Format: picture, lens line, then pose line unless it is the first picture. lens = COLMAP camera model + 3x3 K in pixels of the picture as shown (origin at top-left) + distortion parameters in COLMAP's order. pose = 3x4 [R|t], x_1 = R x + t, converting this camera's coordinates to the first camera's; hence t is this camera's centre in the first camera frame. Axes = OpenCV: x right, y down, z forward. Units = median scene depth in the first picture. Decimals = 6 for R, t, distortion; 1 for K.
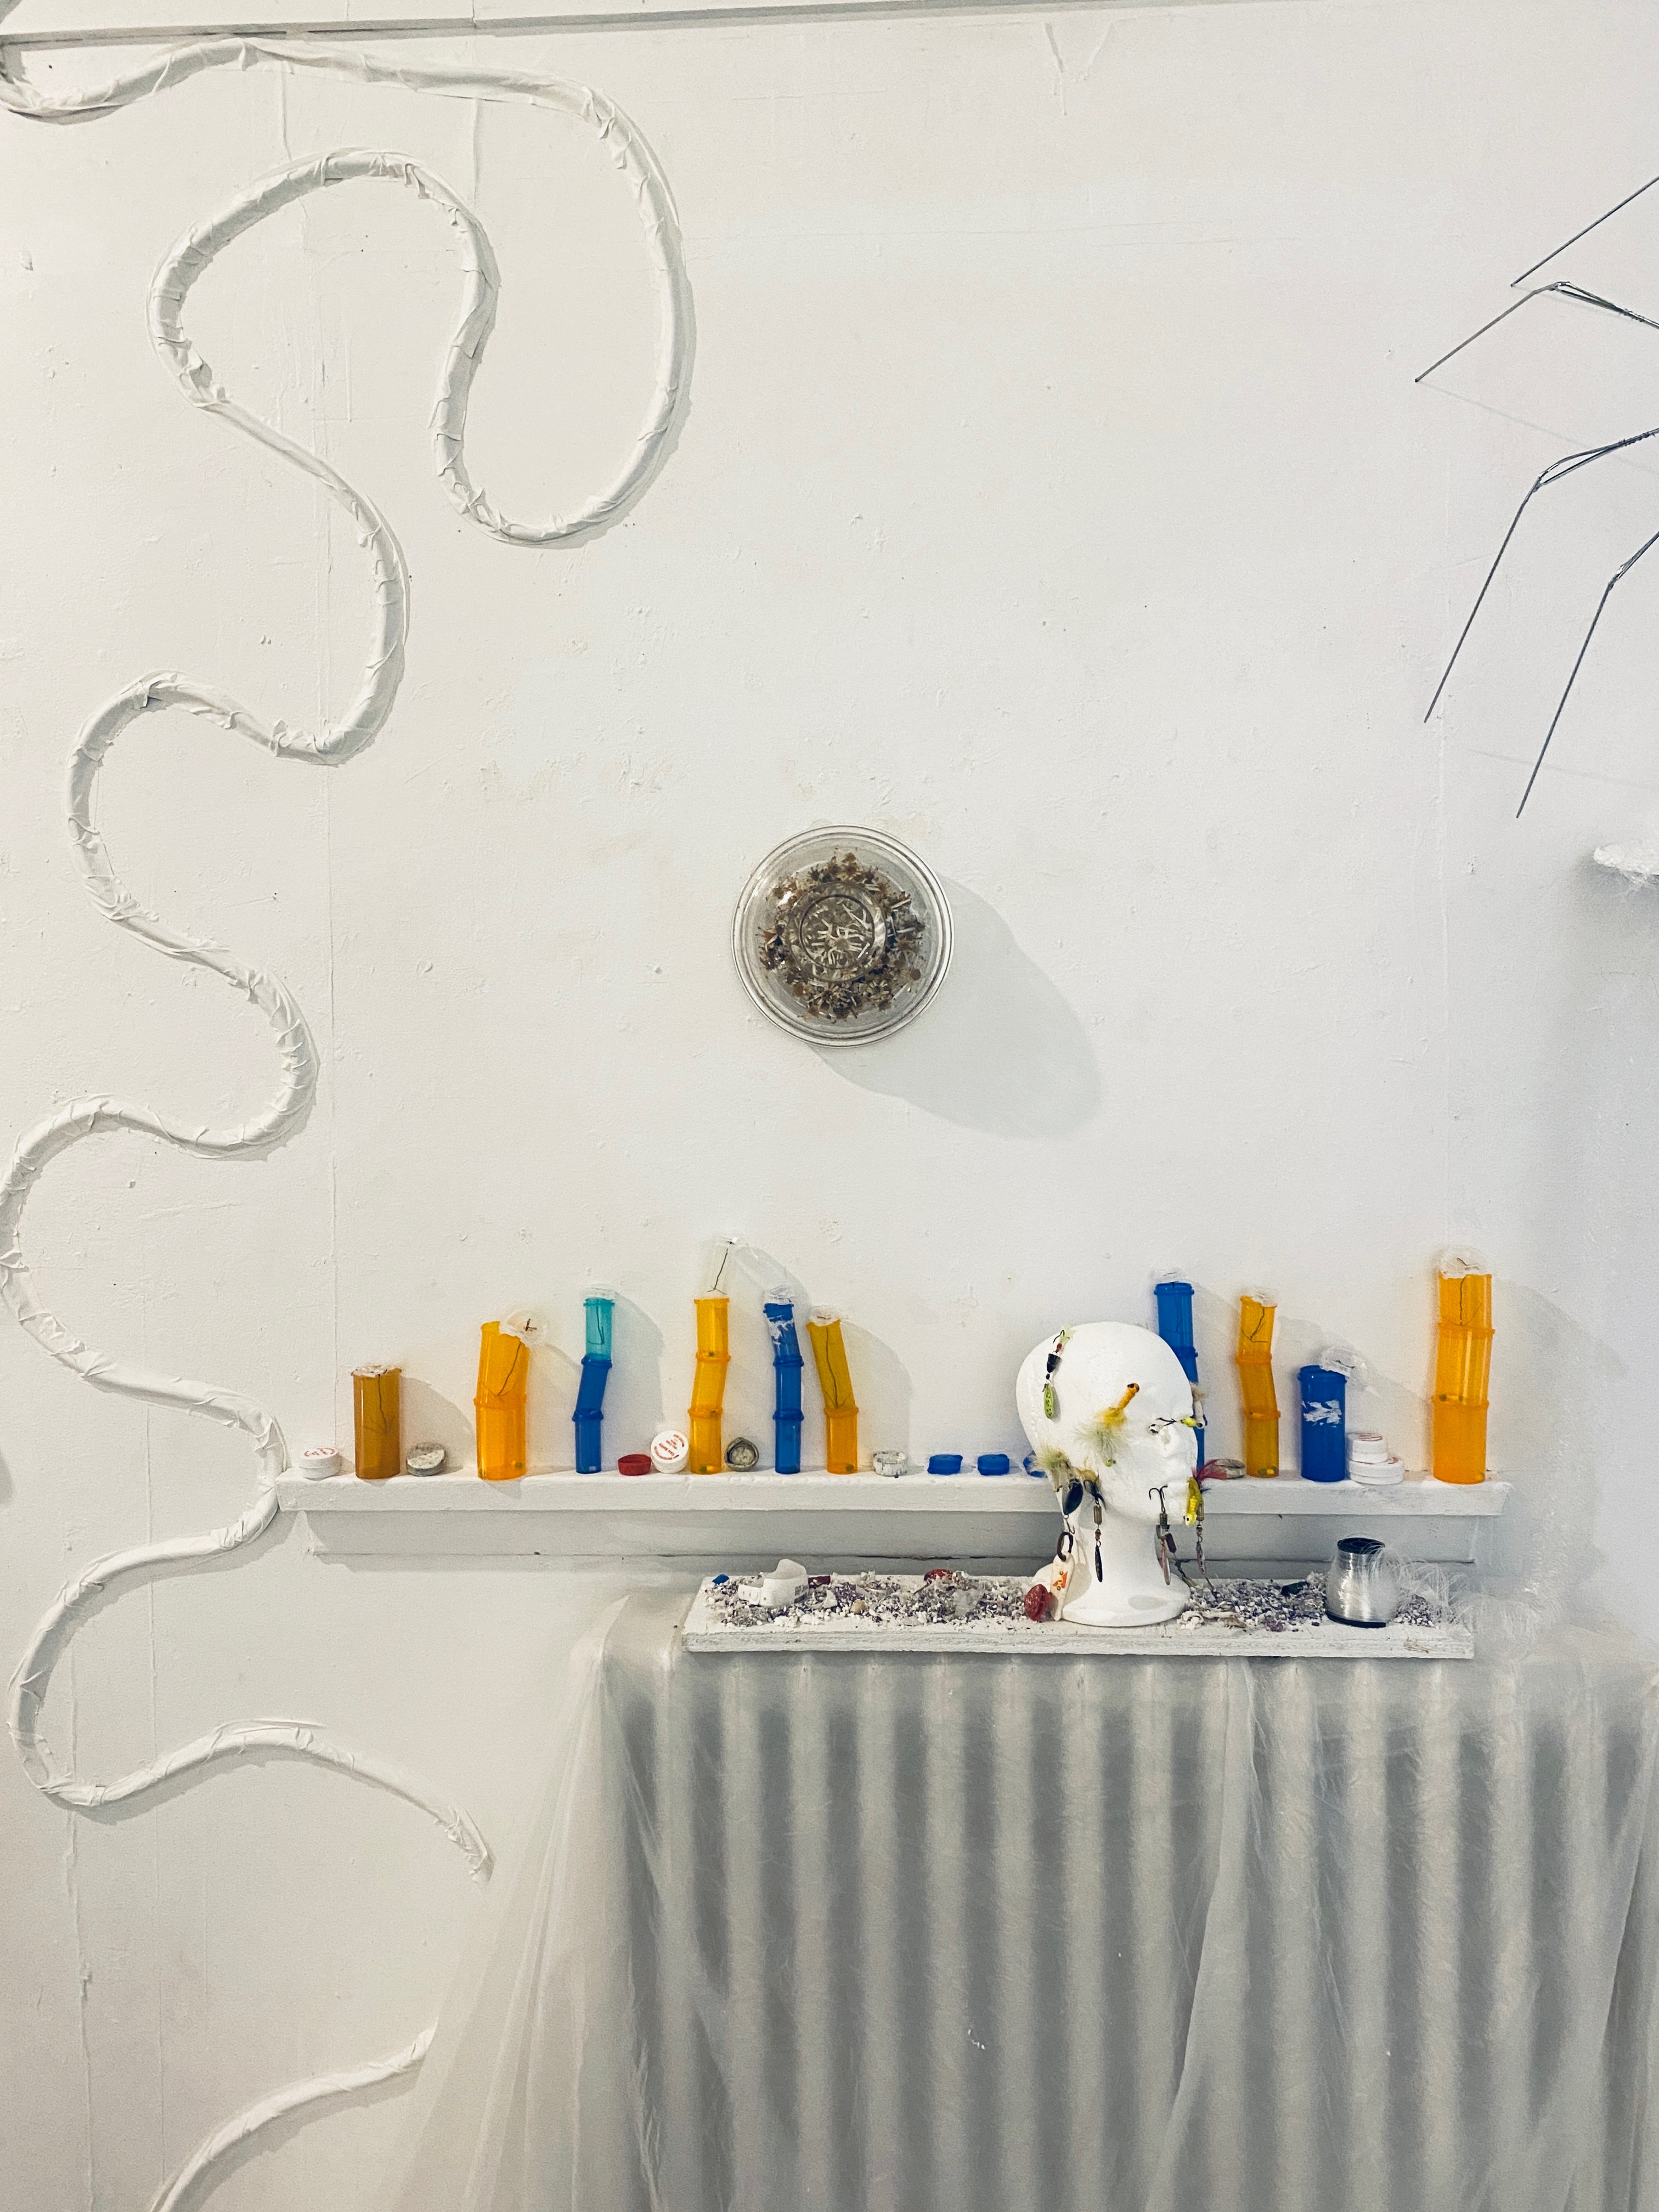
lens RADIAL K [[1644.4, 0, 837.1], [0, 1644.4, 1089.1], [0, 0, 1]] dist [0.030457, -0.033984]
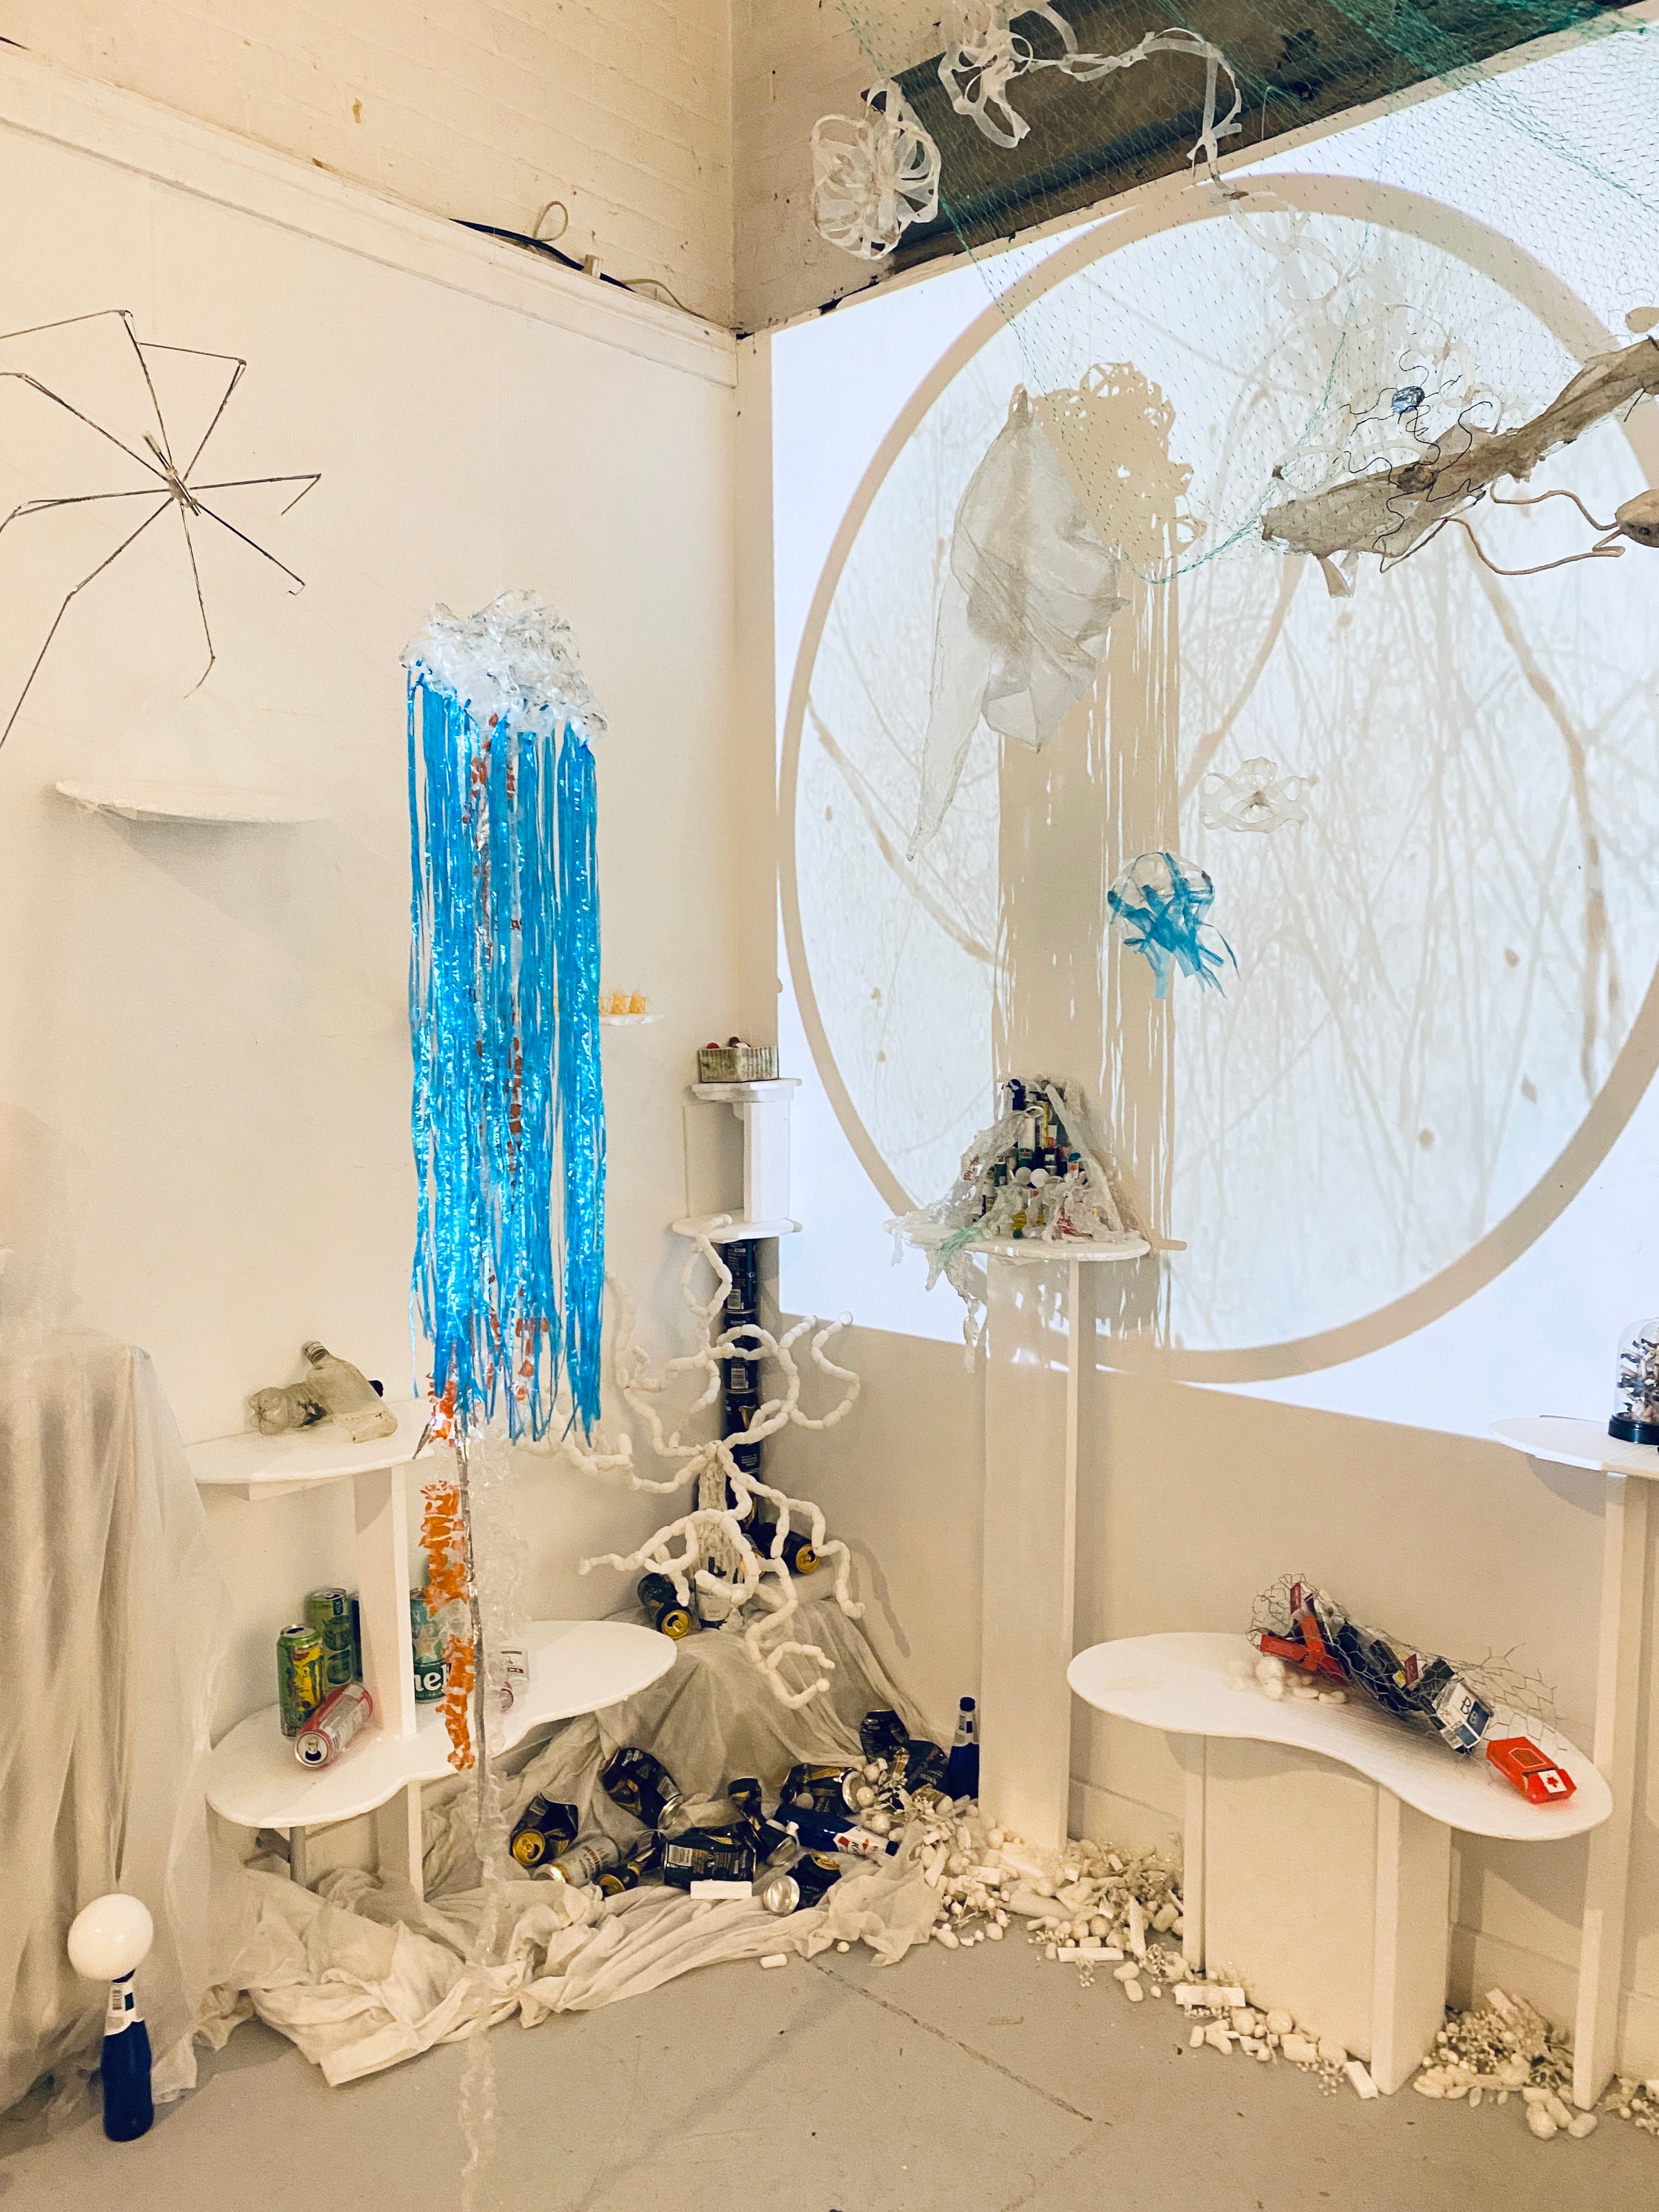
lens RADIAL K [[1644.4, 0, 836.7], [0, 1644.4, 1091.1], [0, 0, 1]] dist [0.030457, -0.033984]
pose [[0.626137, -0.042168, 0.778572, -0.213703], [0.017741, 0.999048, 0.039842, 0.067767], [-0.779511, -0.011134, 0.626290, -0.361823]]
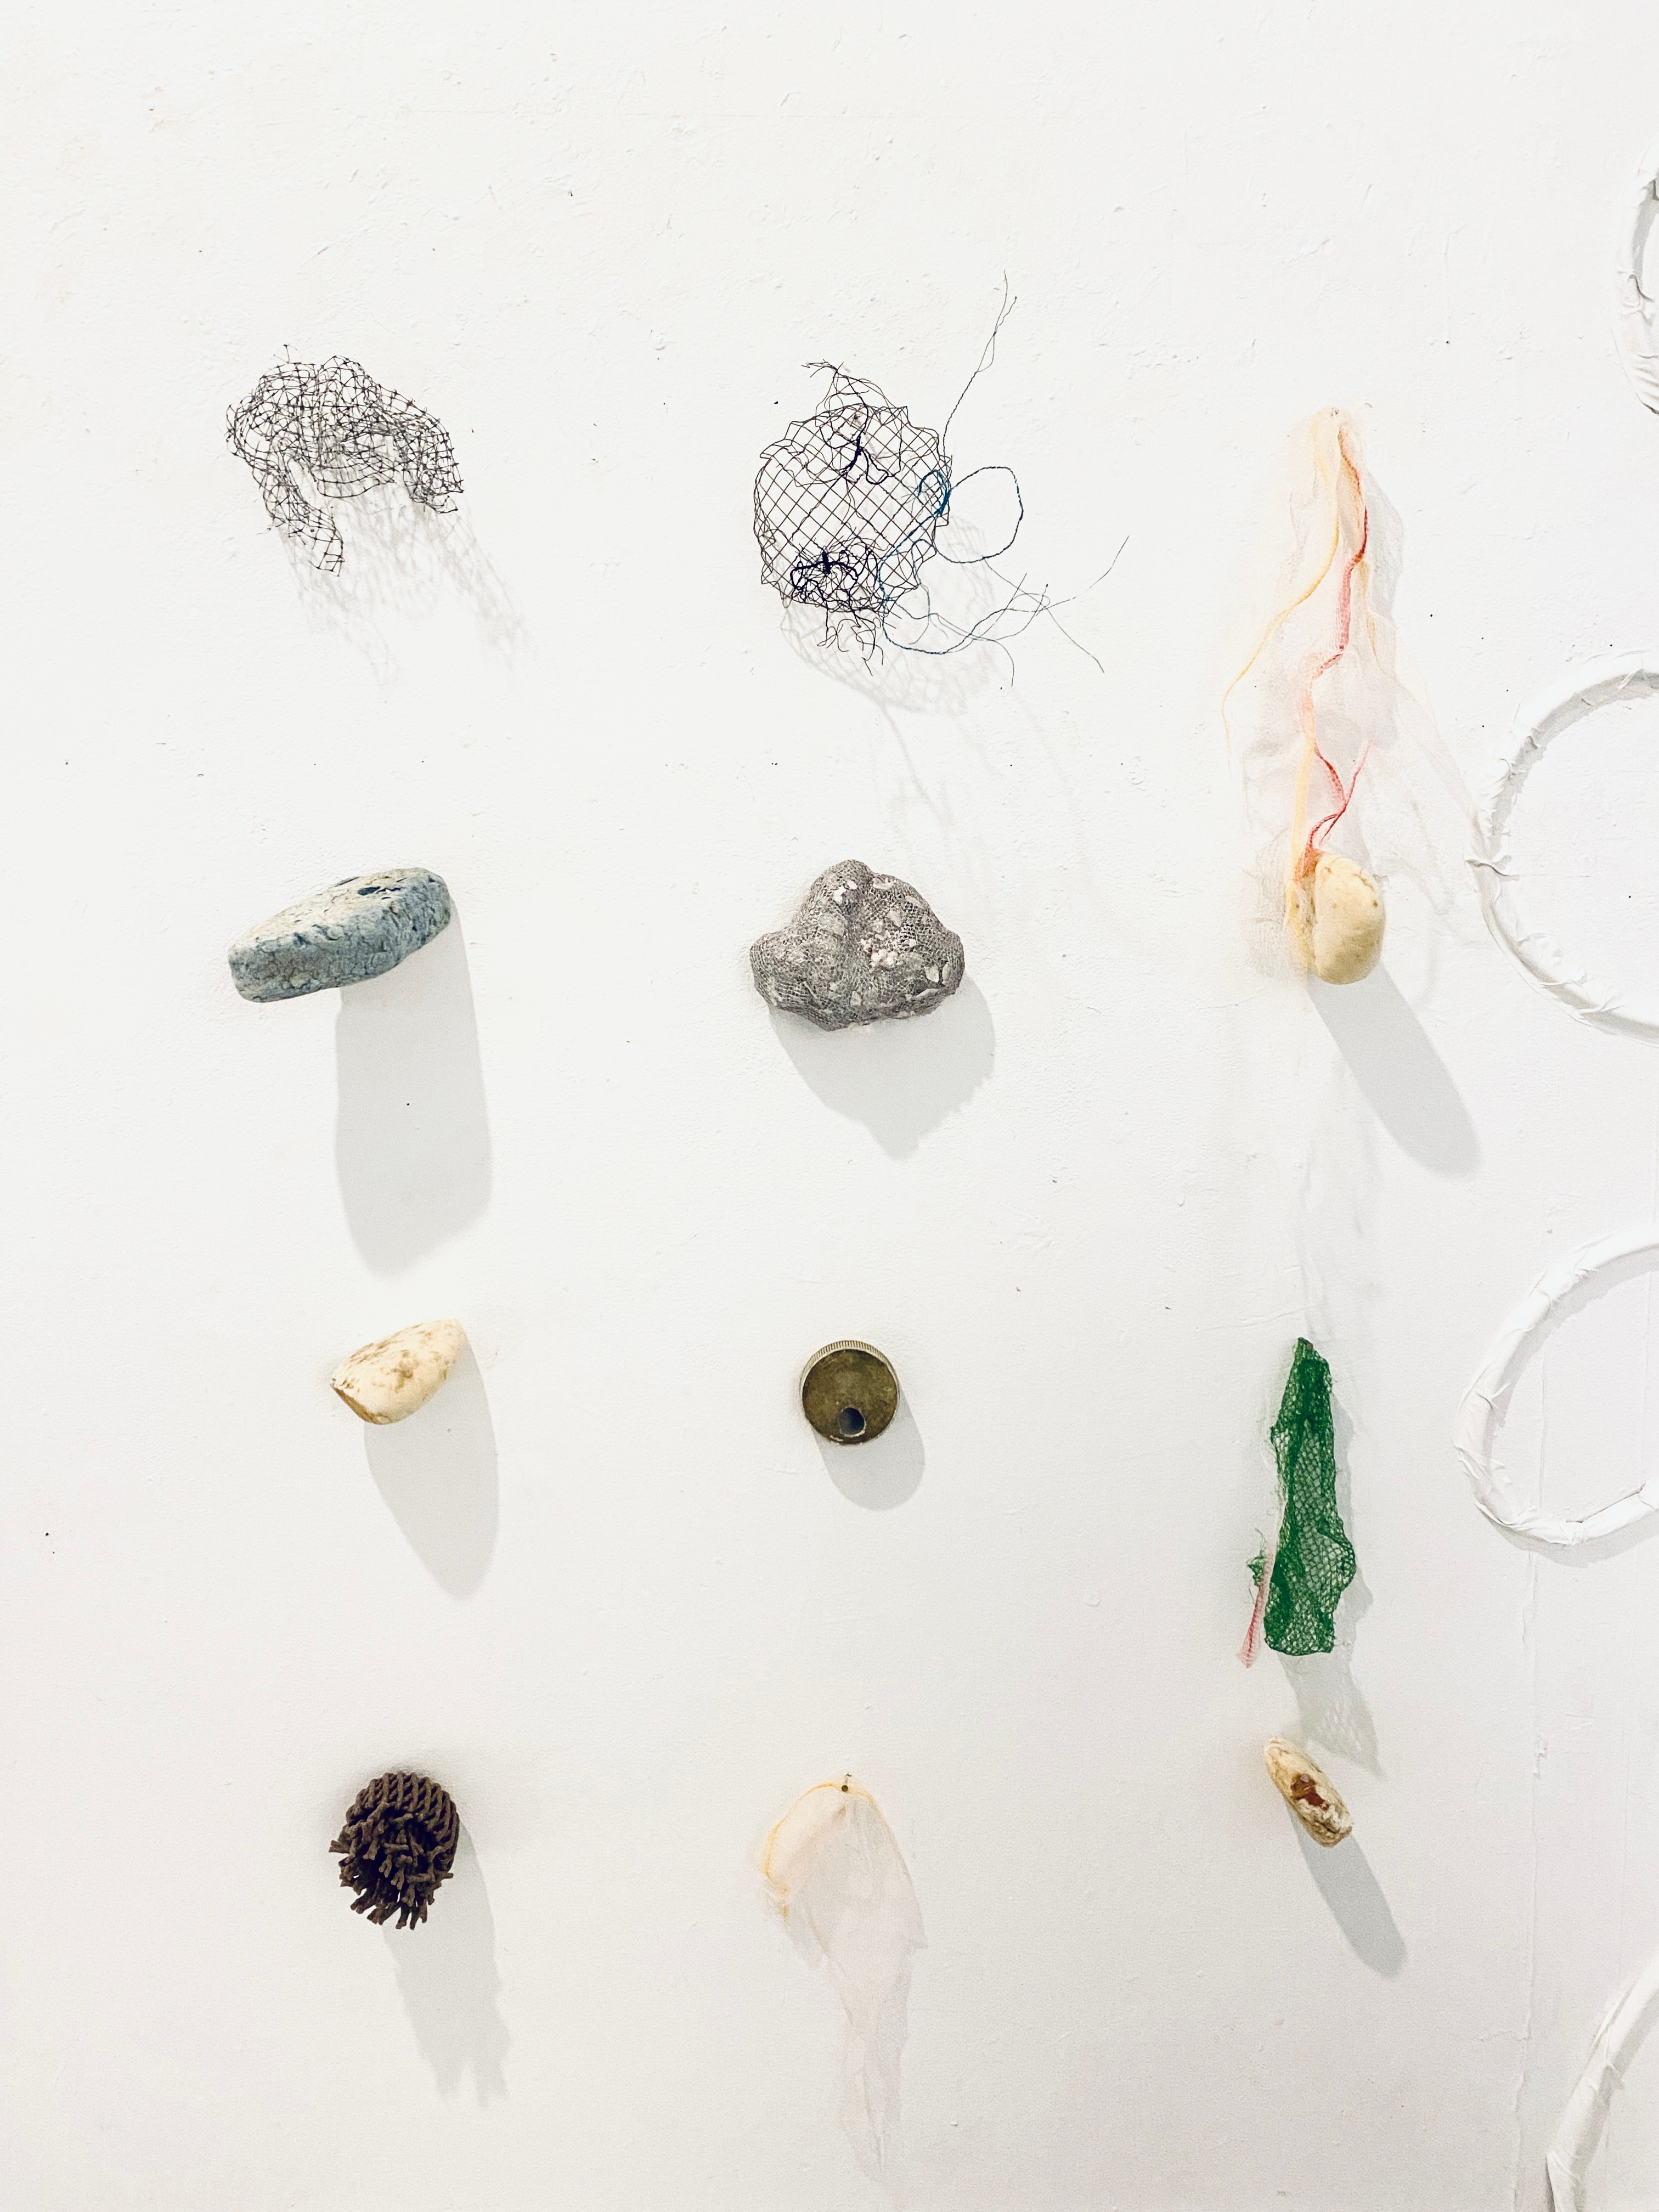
lens RADIAL K [[1644.4, 0, 821.0], [0, 1644.4, 1107.1], [0, 0, 1]] dist [0.030457, -0.033984]
pose [[0.996737, -0.003722, 0.080637, -0.910550], [-0.002035, 0.997460, 0.071197, 0.167539], [-0.080697, -0.071128, 0.994198, 0.245758]]
